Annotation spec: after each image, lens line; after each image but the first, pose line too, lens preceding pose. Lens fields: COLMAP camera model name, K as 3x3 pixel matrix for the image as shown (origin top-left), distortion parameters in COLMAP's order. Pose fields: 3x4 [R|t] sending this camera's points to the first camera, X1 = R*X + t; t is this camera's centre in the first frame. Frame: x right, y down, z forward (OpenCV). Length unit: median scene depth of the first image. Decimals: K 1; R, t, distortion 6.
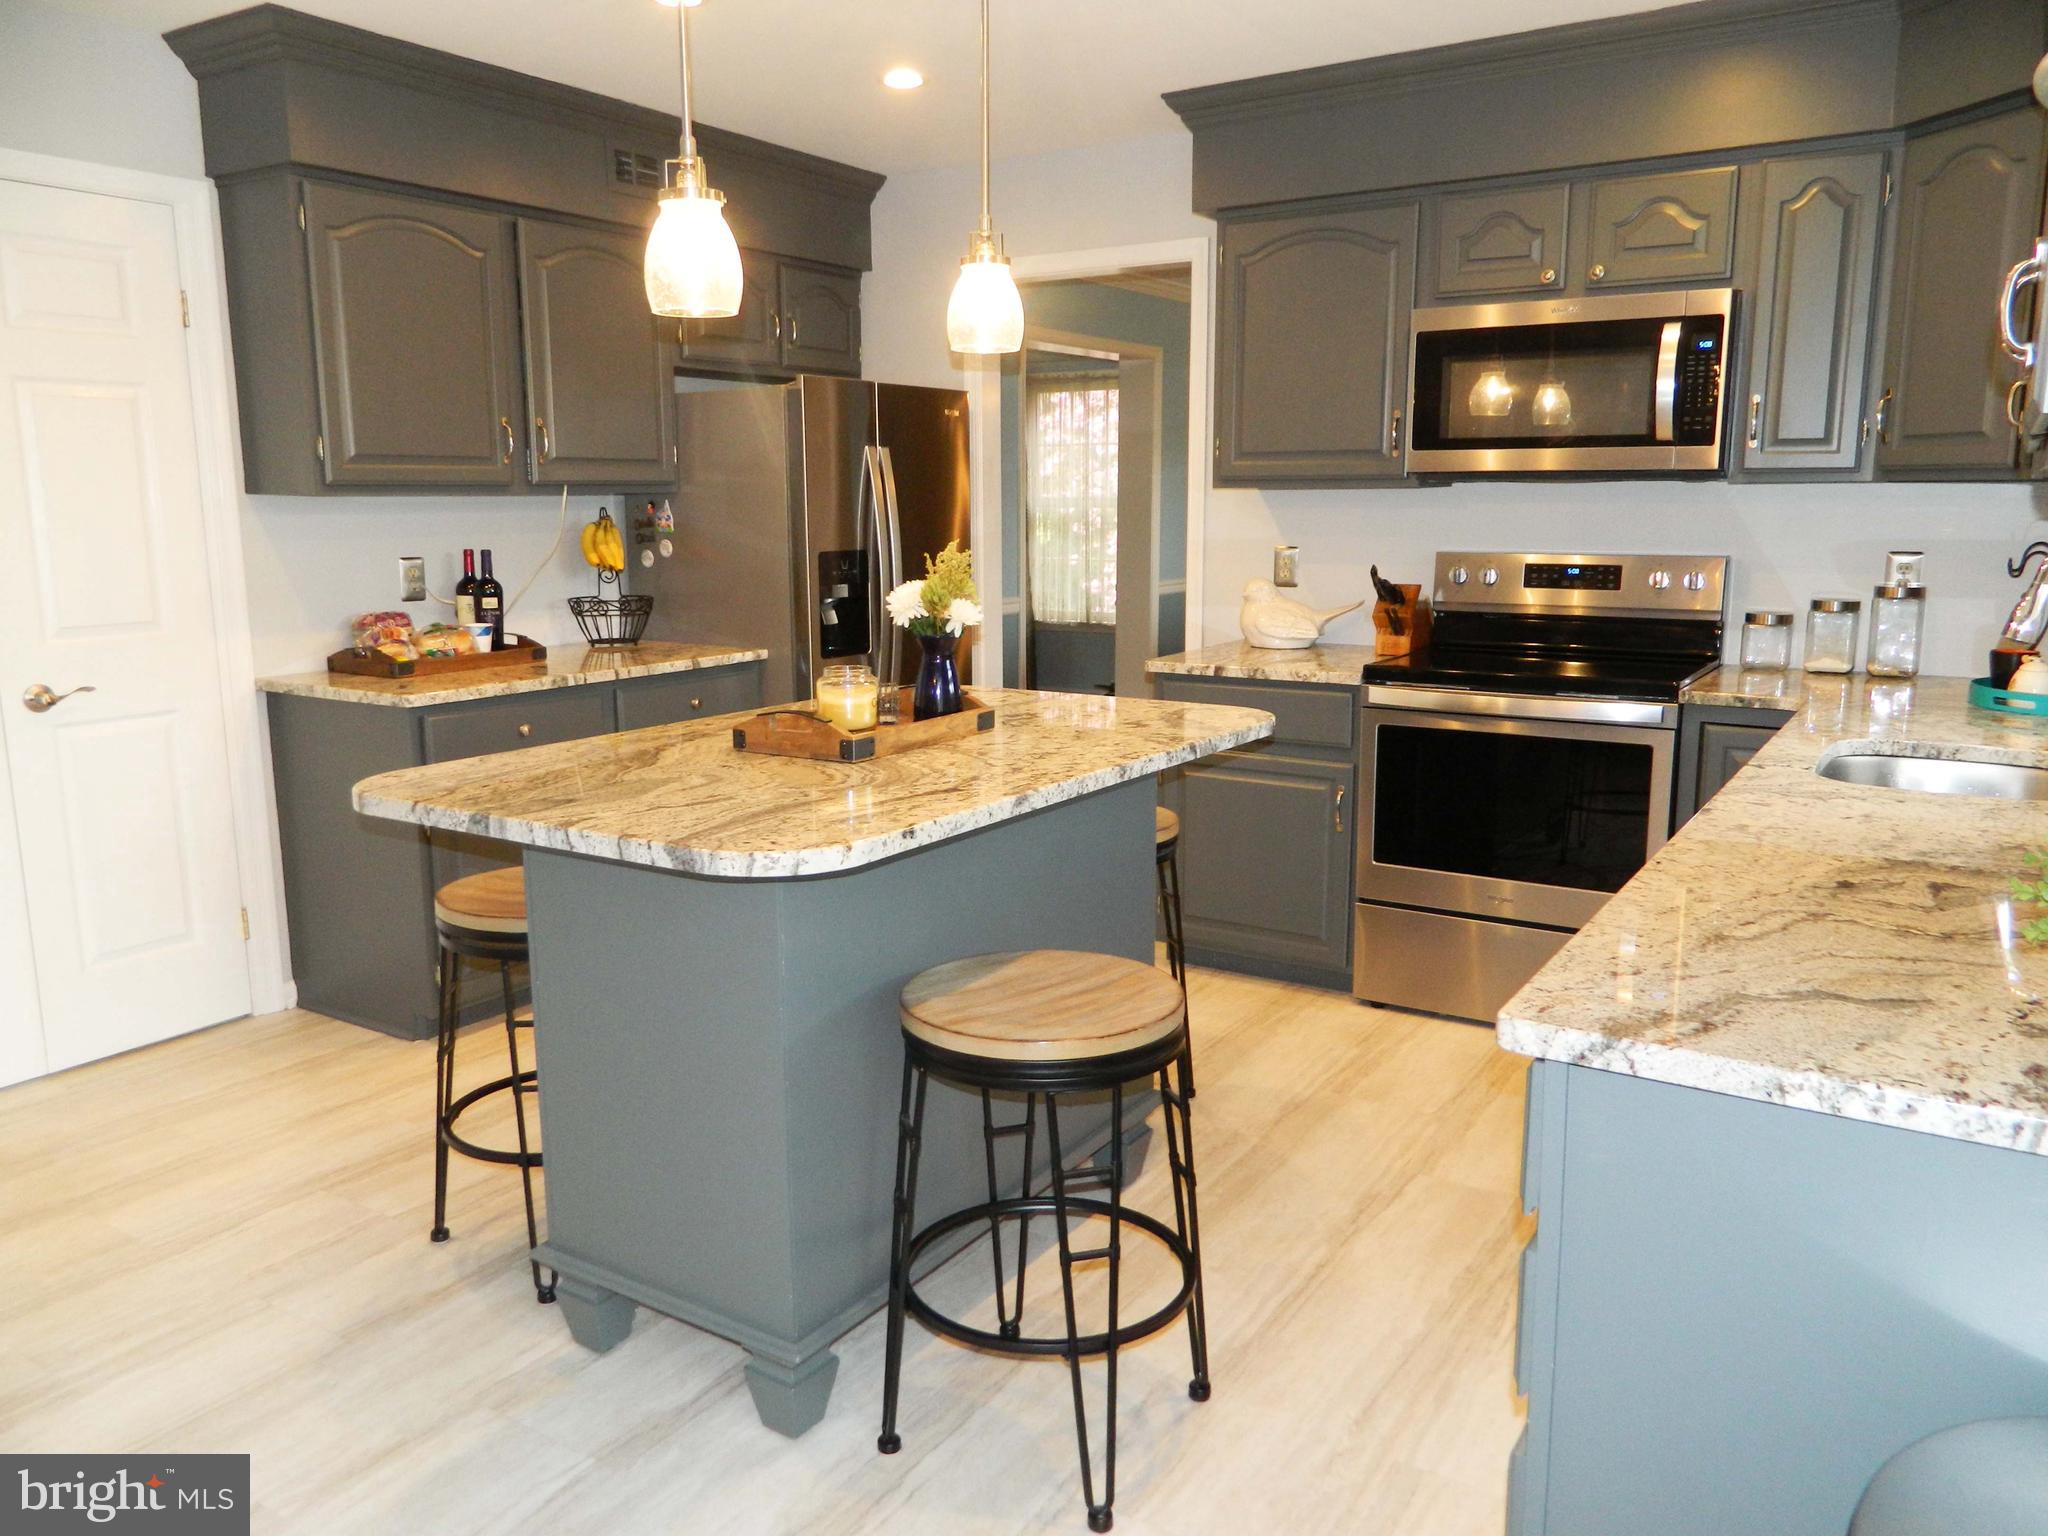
lens RADIAL K [[1536.5, 0, 1023.9], [0, 1536.5, 765.6], [0, 0, 1]] dist [0.014913, -0.000594]
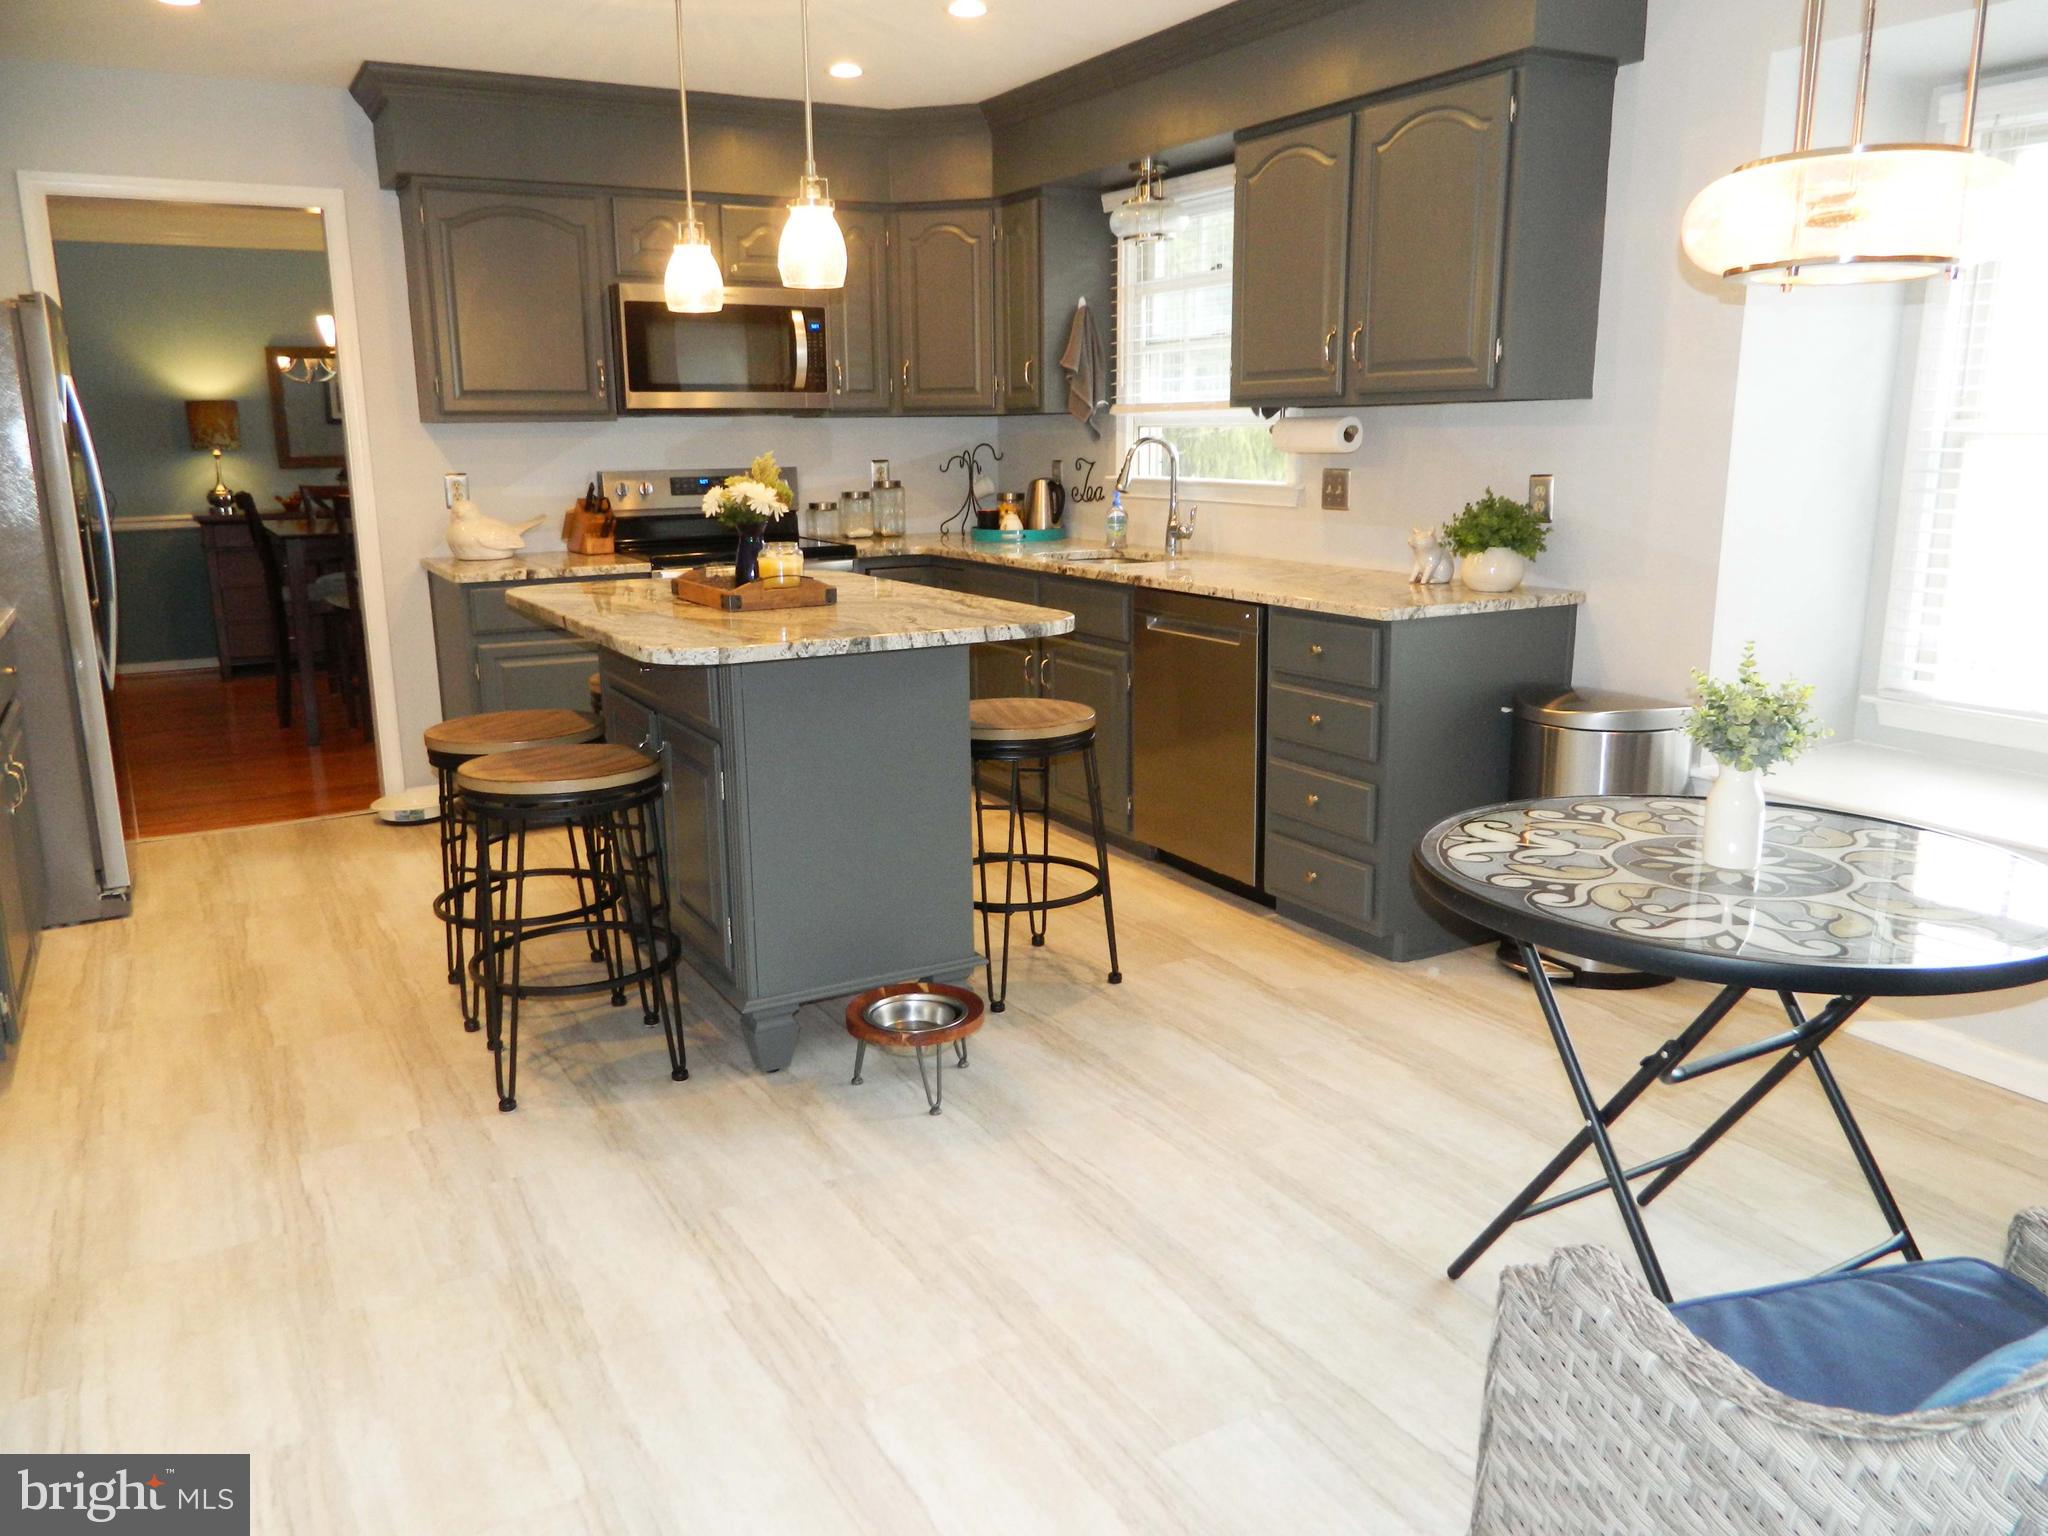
lens RADIAL K [[1536.5, 0, 1033.4], [0, 1536.5, 767.3], [0, 0, 1]] dist [0.014913, -0.000594]
pose [[0.462950, -0.195921, 0.864461, -0.854015], [0.166205, 0.977155, 0.132453, -0.009459], [-0.870662, 0.082359, 0.484937, 0.098173]]
